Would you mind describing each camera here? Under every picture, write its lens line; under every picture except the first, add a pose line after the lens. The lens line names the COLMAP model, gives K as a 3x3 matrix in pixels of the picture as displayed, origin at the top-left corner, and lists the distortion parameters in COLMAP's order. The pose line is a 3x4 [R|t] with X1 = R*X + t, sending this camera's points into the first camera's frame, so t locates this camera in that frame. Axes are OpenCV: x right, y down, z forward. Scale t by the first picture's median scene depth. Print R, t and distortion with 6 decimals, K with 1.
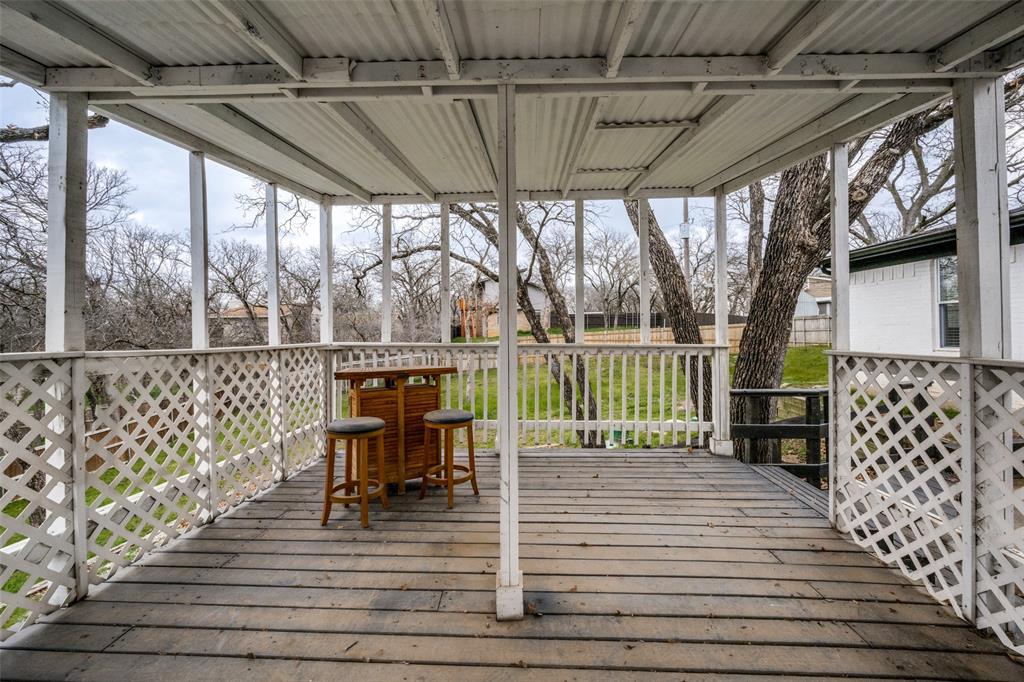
lens RADIAL K [[437.6, 0, 510.9], [0, 437.6, 320.8], [0, 0, 1]] dist [0.000125, 0.000001]
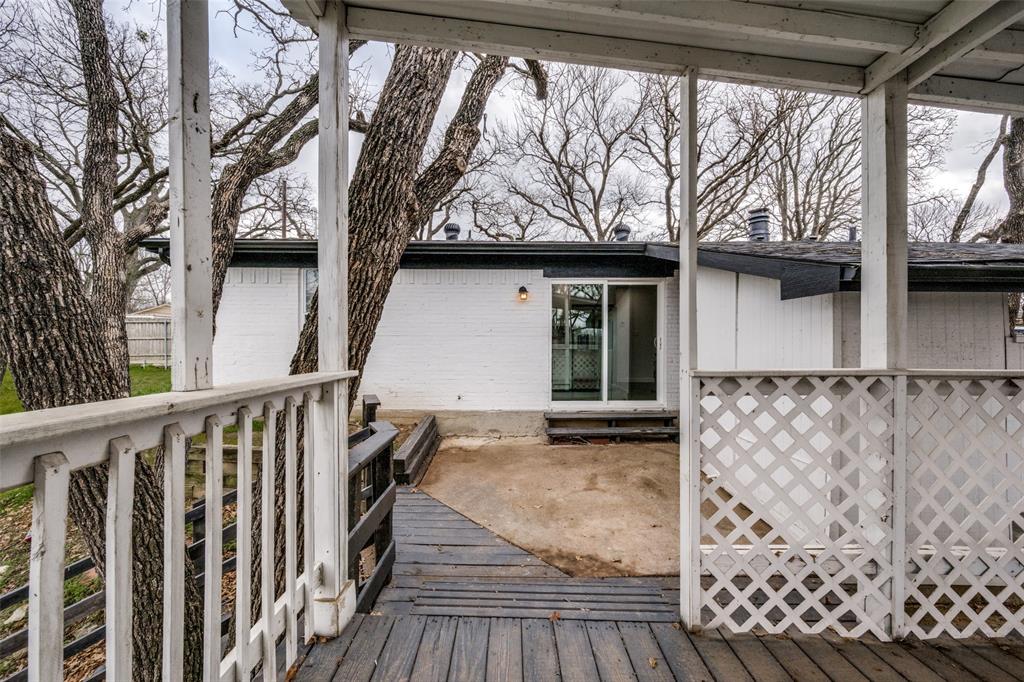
lens RADIAL K [[423.8, 0, 512.0], [0, 423.8, 341.0], [0, 0, 1]] dist [0.000843, 0.000082]
pose [[-0.015754, 0.004920, 0.999864, 0.084423], [-0.021667, 0.999751, -0.005261, 0.033667], [-0.999641, -0.021747, -0.015644, 1.414745]]
